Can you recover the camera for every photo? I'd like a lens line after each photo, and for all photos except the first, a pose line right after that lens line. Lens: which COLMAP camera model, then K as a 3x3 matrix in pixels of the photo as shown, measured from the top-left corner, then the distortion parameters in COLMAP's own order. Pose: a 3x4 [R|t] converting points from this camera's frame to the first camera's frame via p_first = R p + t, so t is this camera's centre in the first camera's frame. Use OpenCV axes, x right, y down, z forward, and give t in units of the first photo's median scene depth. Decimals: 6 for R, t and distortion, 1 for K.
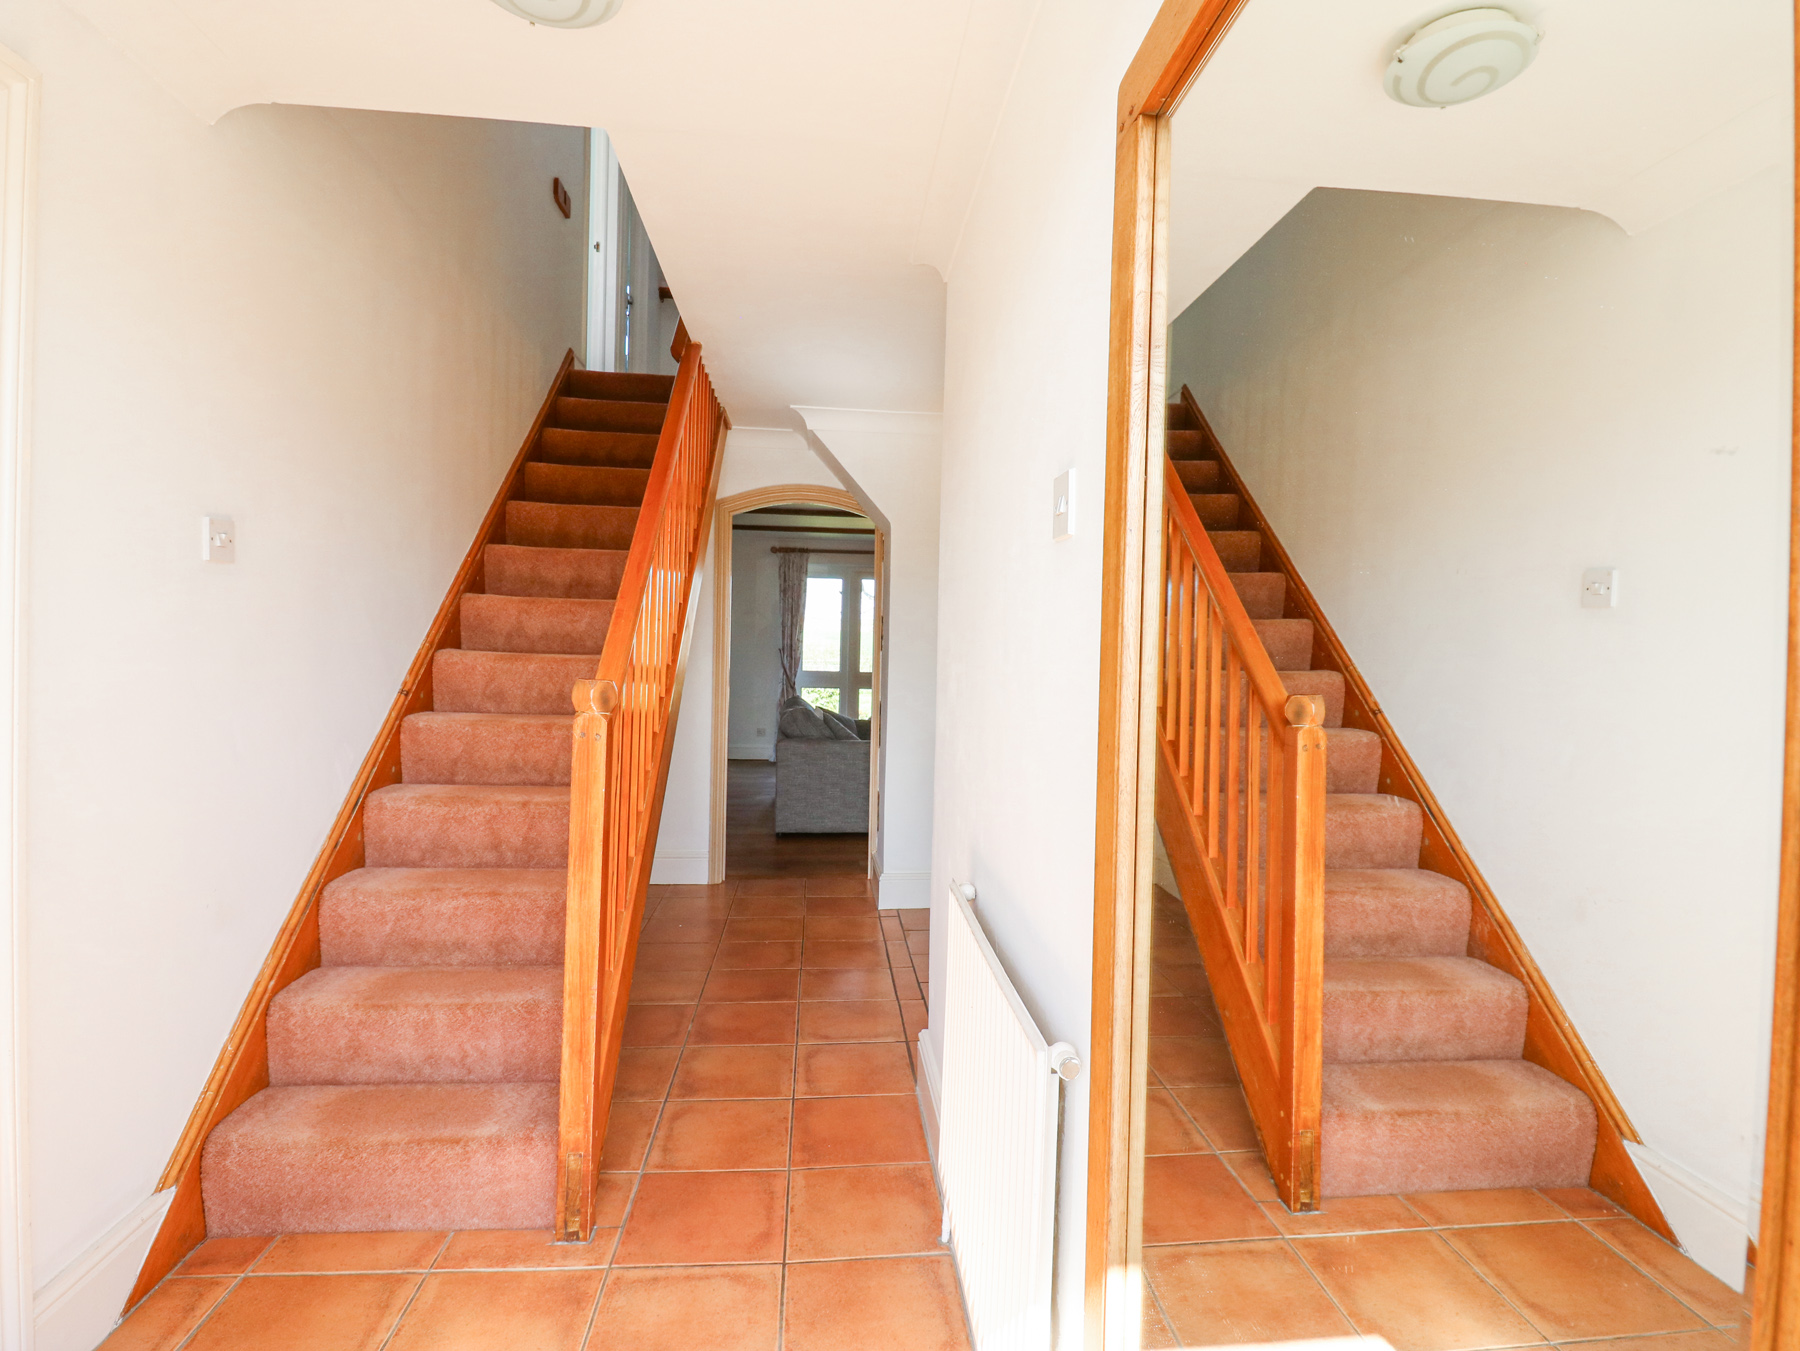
lens RADIAL K [[940.7, 0, 915.5], [0, 940.7, 658.0], [0, 0, 1]] dist [0.002680, -0.015117]
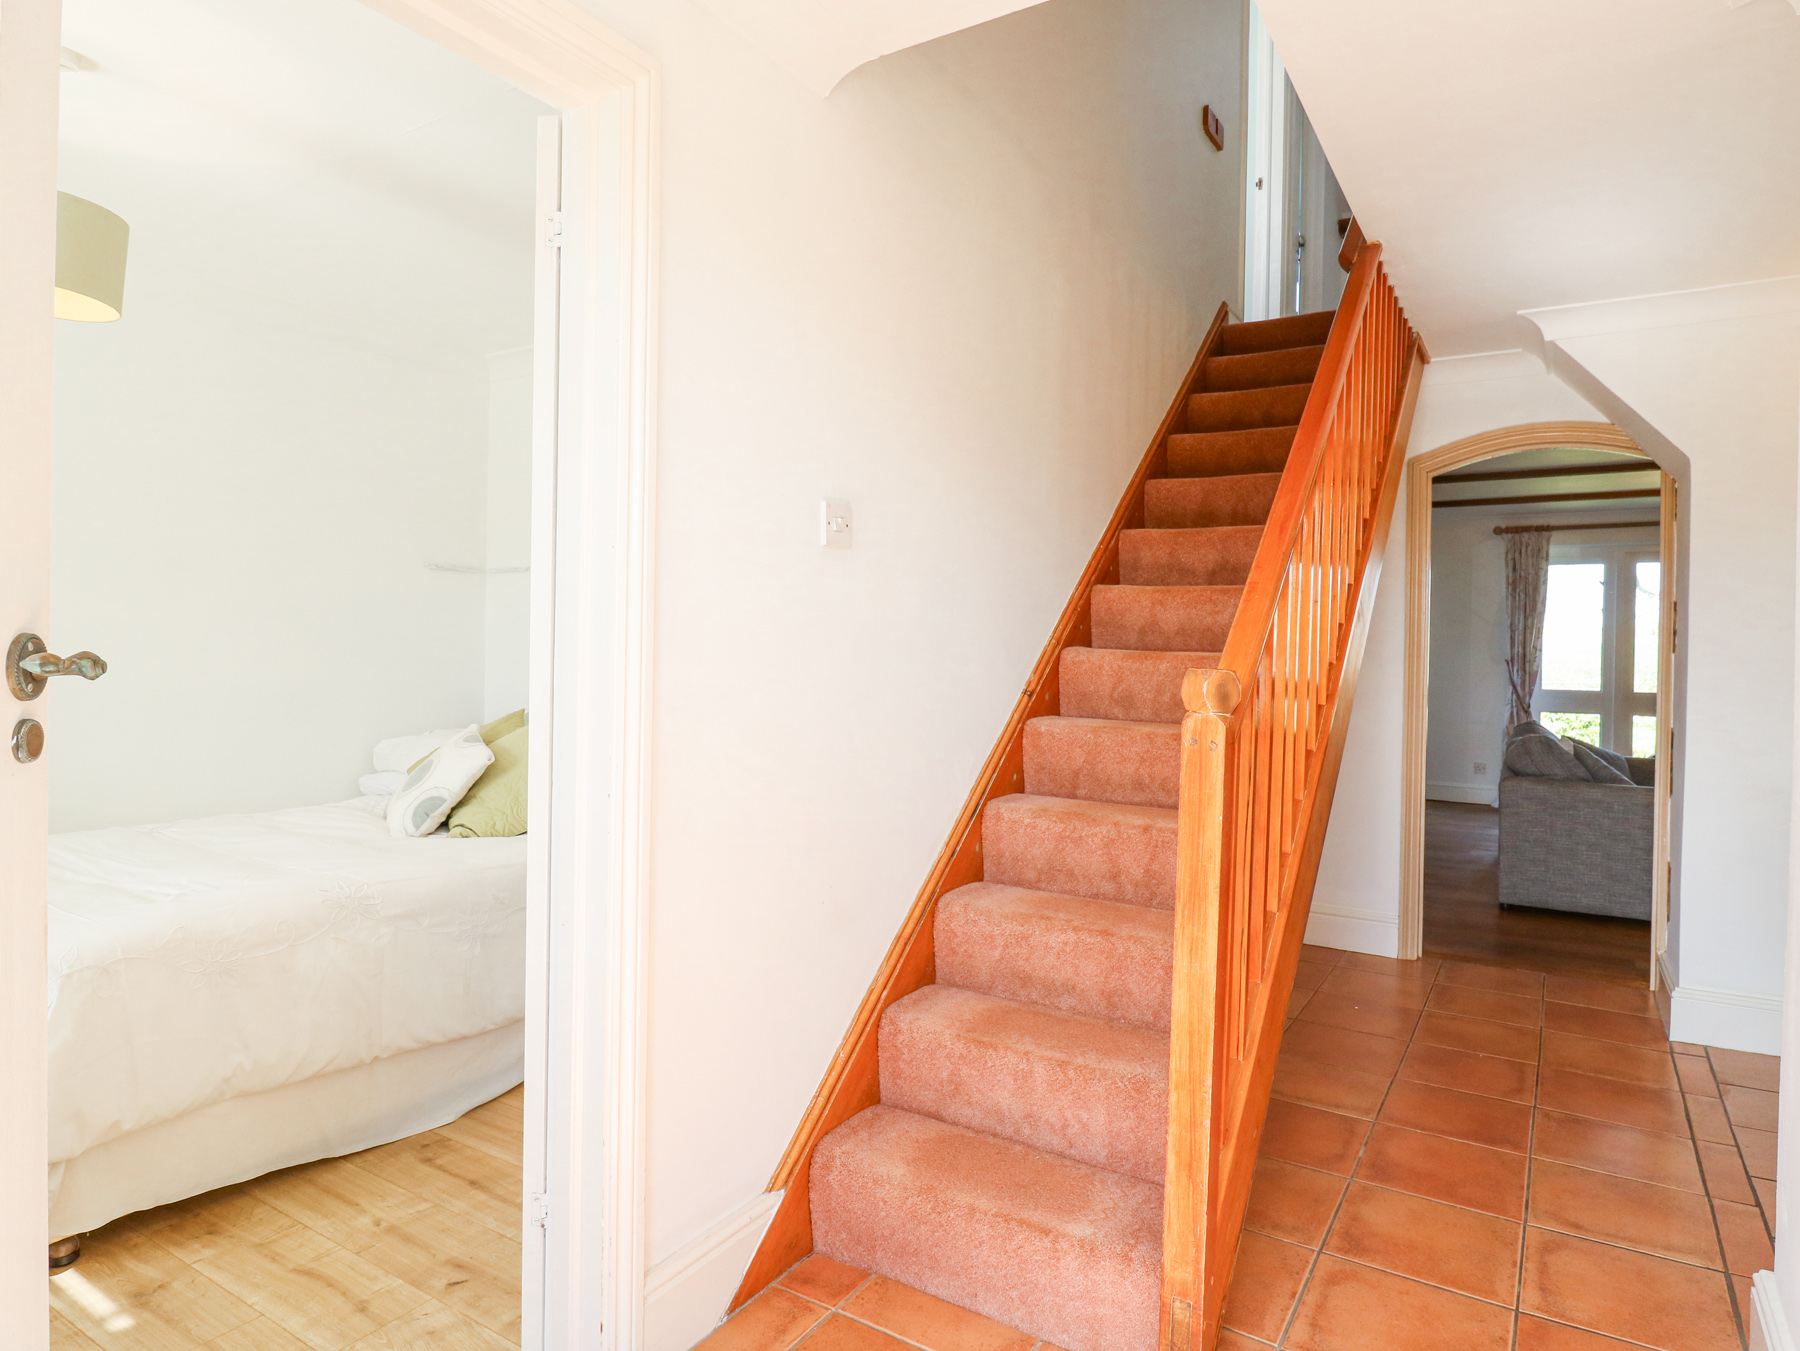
lens RADIAL K [[1071.8, 0, 899.4], [0, 1071.8, 653.7], [0, 0, 1]] dist [0.005454, -0.015443]
pose [[0.789985, -0.005129, -0.613105, -0.008580], [-0.006068, 0.999851, -0.016183, 0.016814], [0.613096, 0.016505, 0.789836, 0.112348]]
